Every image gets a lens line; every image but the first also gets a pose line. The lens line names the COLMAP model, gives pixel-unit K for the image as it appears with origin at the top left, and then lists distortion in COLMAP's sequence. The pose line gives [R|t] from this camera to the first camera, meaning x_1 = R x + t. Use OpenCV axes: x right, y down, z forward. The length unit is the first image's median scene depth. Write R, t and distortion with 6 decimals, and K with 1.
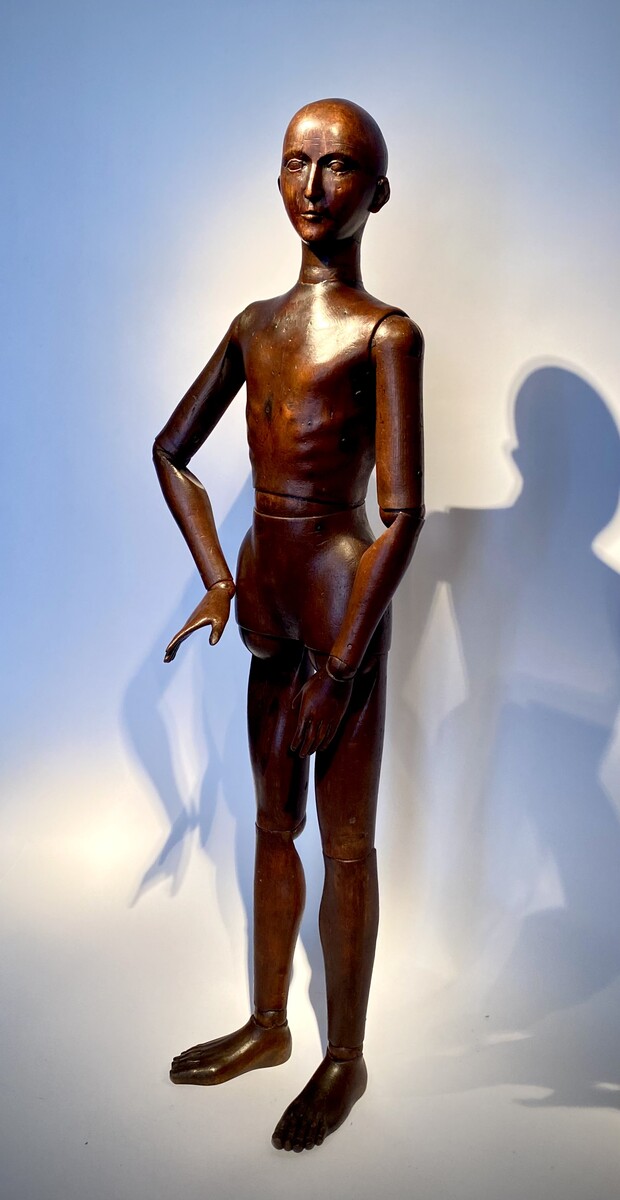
lens RADIAL K [[1062.5, 0, 310.0], [0, 1062.5, 600.0], [0, 0, 1]] dist [0.008164, -0.091625]
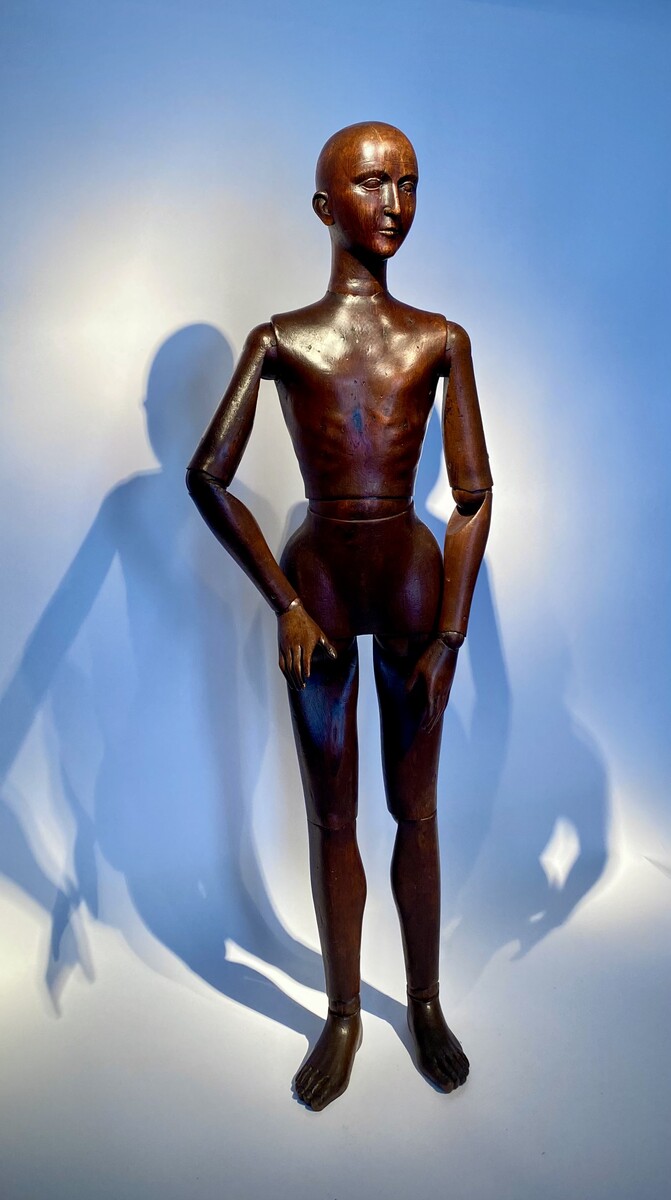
lens RADIAL K [[1039.9, 0, 335.5], [0, 1039.9, 600.0], [0, 0, 1]] dist [-0.015171, -0.005547]
pose [[0.668344, -0.243696, 0.702801, -0.804885], [0.234562, 0.965653, 0.111778, -0.126566], [-0.705902, 0.090144, 0.702550, 0.319460]]
